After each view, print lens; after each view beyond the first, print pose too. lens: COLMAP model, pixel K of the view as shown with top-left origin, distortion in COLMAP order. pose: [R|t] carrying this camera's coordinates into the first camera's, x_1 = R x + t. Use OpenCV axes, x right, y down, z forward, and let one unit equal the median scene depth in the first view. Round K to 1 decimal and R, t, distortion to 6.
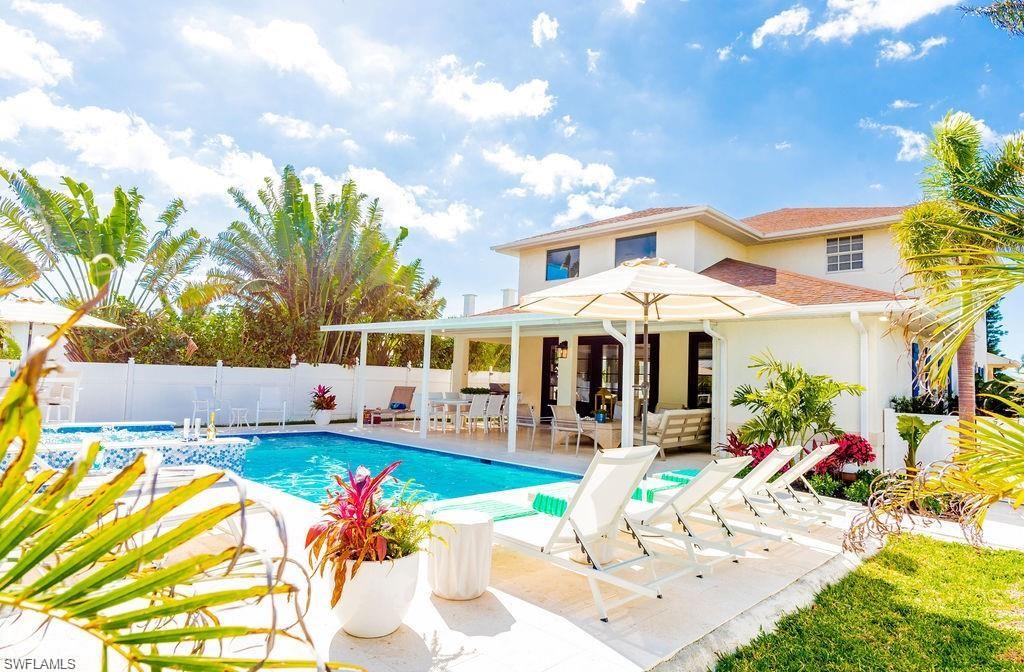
lens RADIAL K [[592.6, 0, 504.7], [0, 592.6, 332.4], [0, 0, 1]] dist [-0.003630, -0.001930]
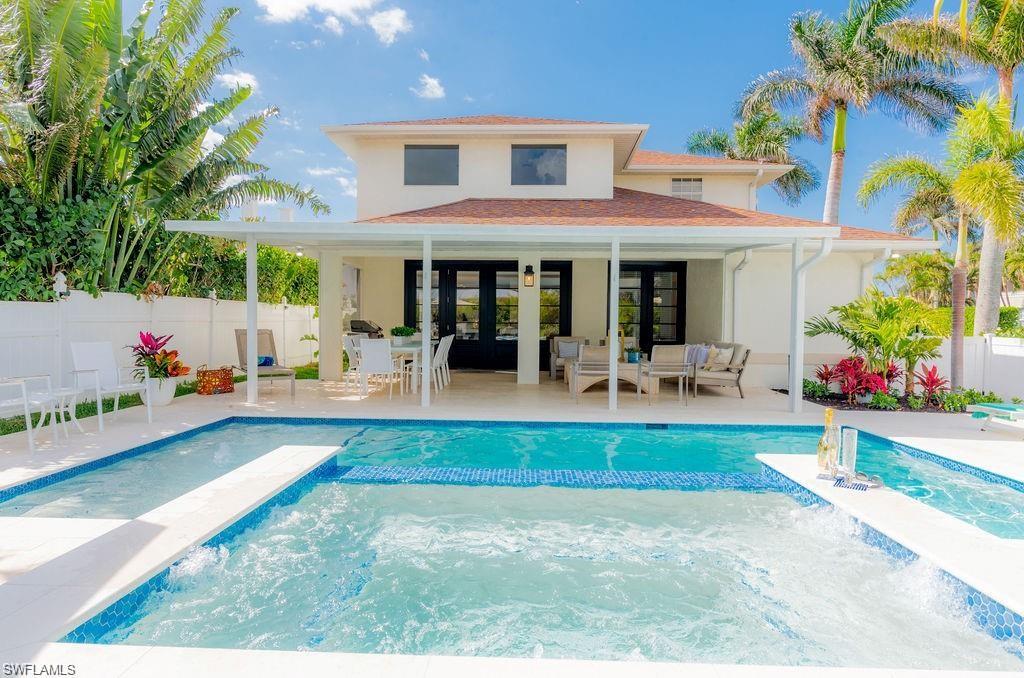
lens RADIAL K [[592.6, 0, 515.5], [0, 592.6, 343.8], [0, 0, 1]] dist [-0.003630, -0.001930]
pose [[0.745415, -0.052726, 0.664512, -0.407203], [-0.037522, 0.991968, 0.120798, 0.021436], [-0.665544, -0.114978, 0.737449, 0.370959]]
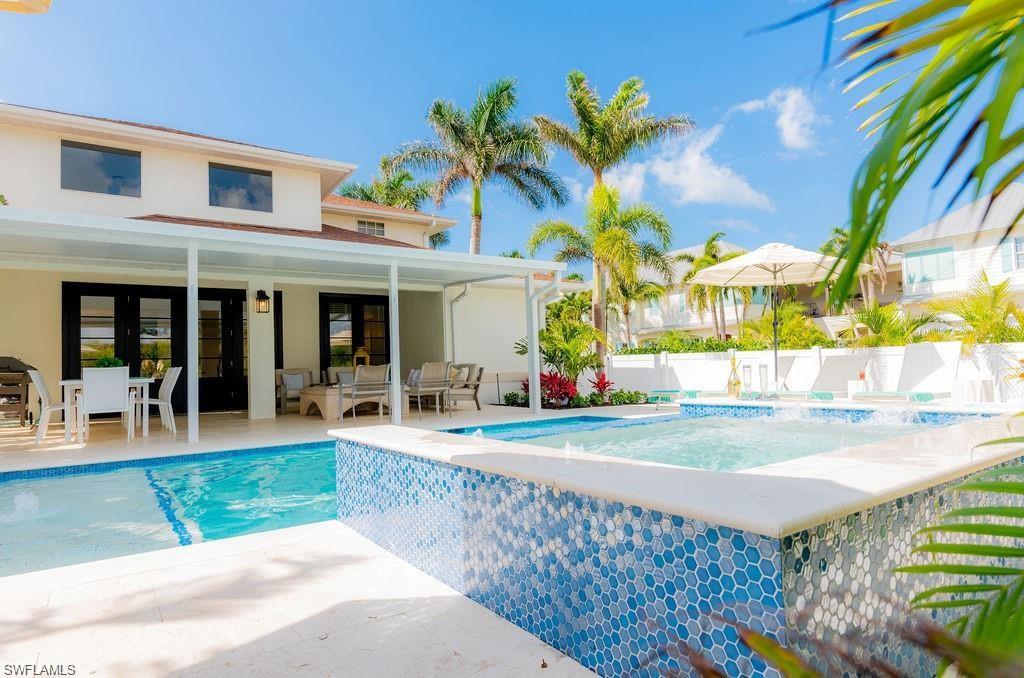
lens RADIAL K [[592.6, 0, 506.7], [0, 592.6, 345.6], [0, 0, 1]] dist [-0.003630, -0.001930]
pose [[0.205309, -0.004571, 0.978687, -0.532545], [-0.039990, 0.999115, 0.013056, 0.062640], [-0.977880, -0.041819, 0.204944, 0.511523]]
